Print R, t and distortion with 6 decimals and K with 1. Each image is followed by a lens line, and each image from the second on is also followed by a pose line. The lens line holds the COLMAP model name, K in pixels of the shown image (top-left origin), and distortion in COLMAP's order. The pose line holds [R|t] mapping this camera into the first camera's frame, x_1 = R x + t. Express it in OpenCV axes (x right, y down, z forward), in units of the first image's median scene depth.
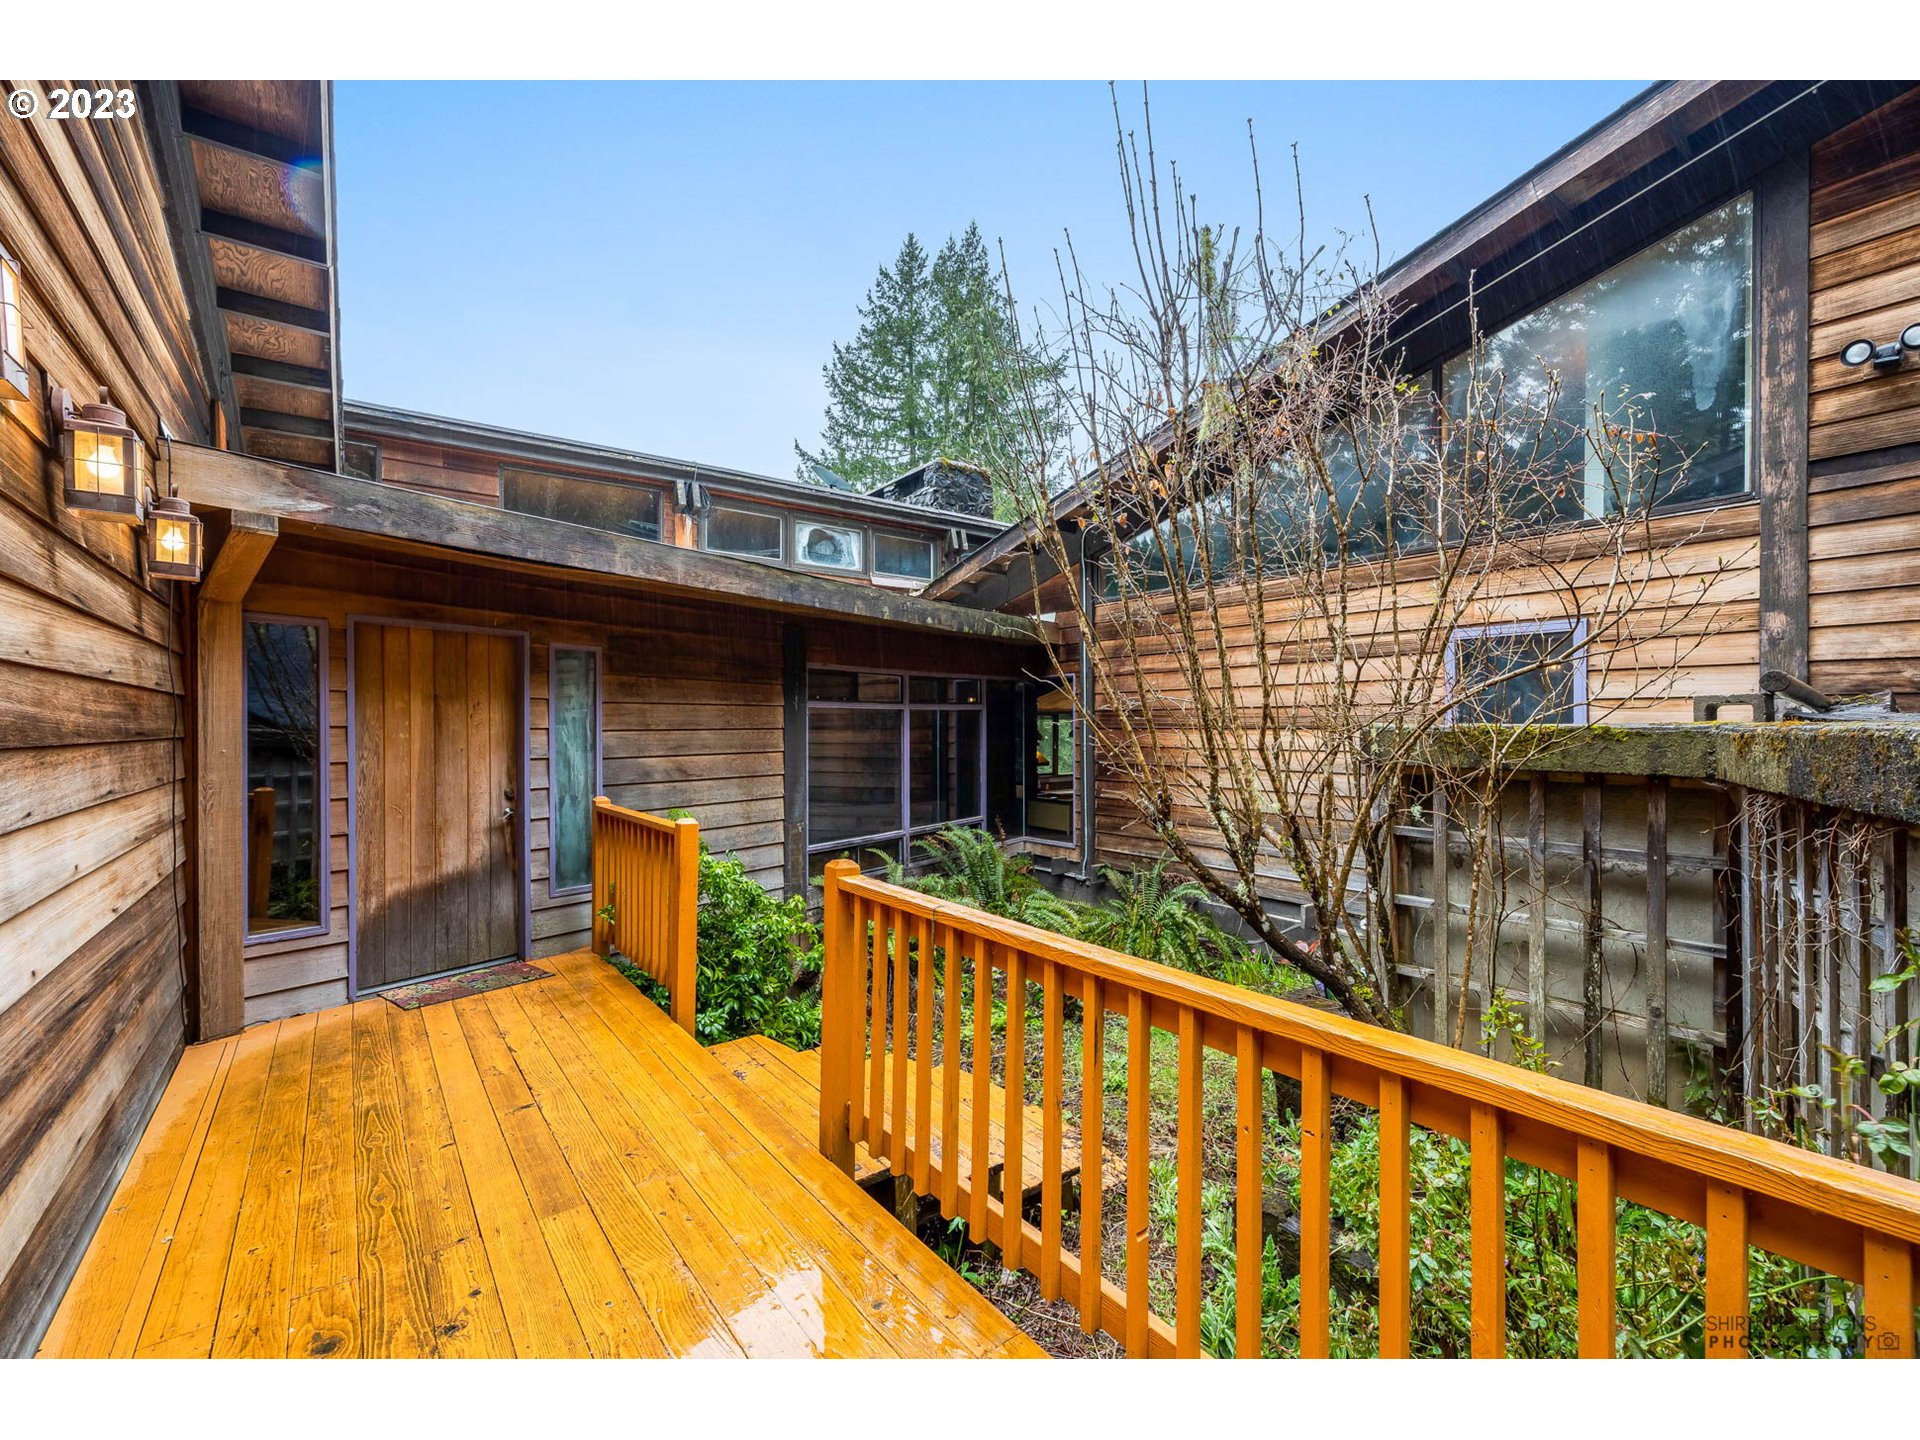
lens RADIAL K [[800.3, 0, 961.2], [0, 800.3, 725.4], [0, 0, 1]] dist [0.000162, -0.000214]
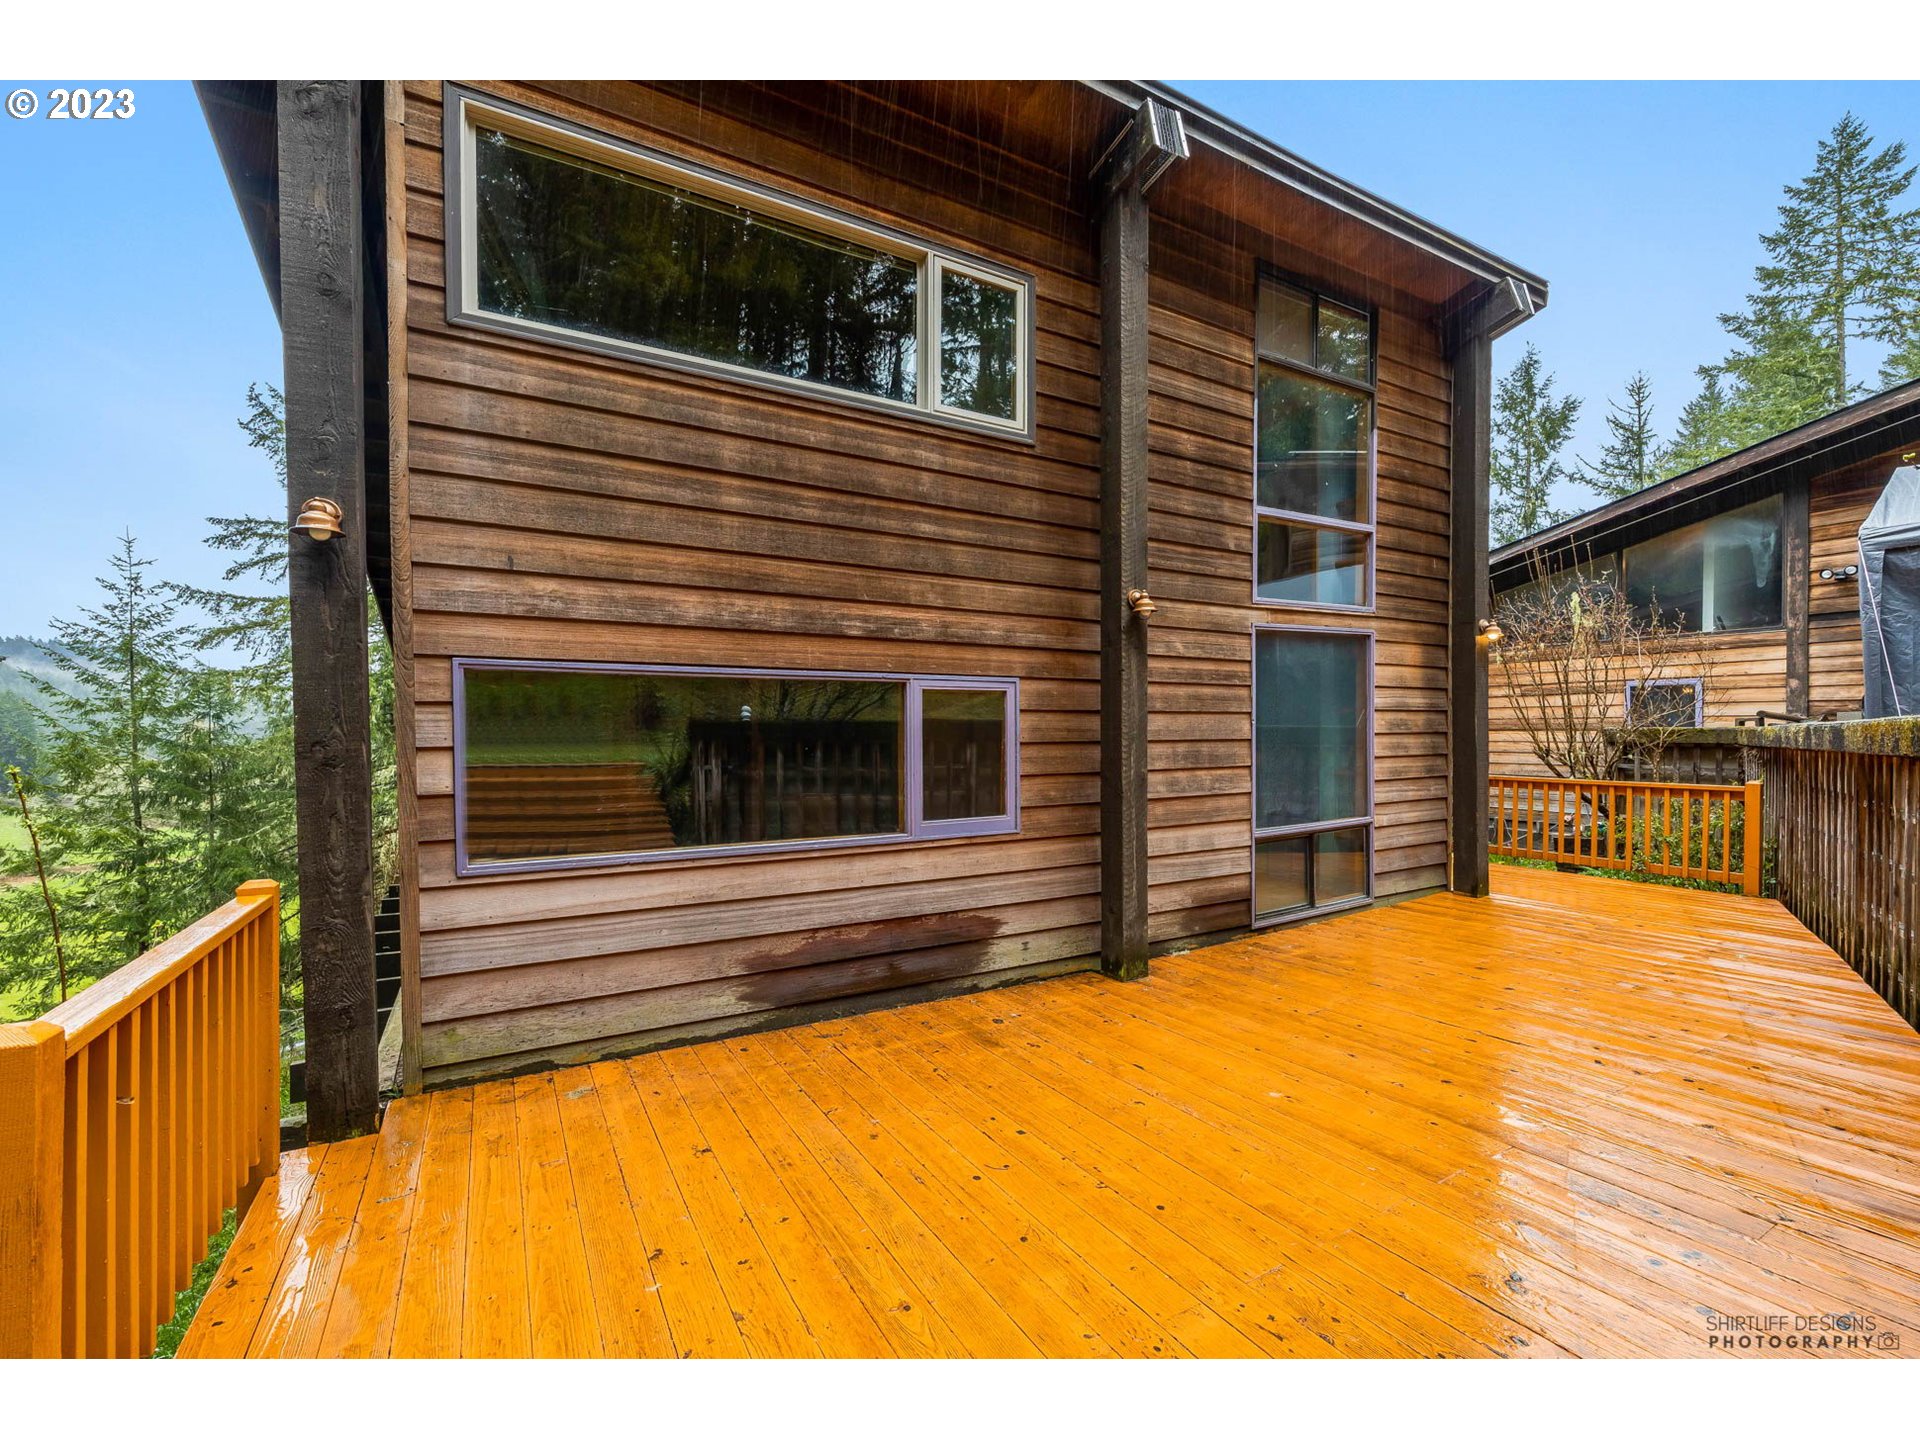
lens RADIAL K [[800.3, 0, 912.8], [0, 800.3, 735.0], [0, 0, 1]] dist [0.000162, -0.000214]
pose [[0.990085, 0.001221, -0.140463, -1.192583], [-0.000792, 0.999995, 0.003109, 0.014754], [0.140466, -0.002967, 0.990081, -1.671414]]
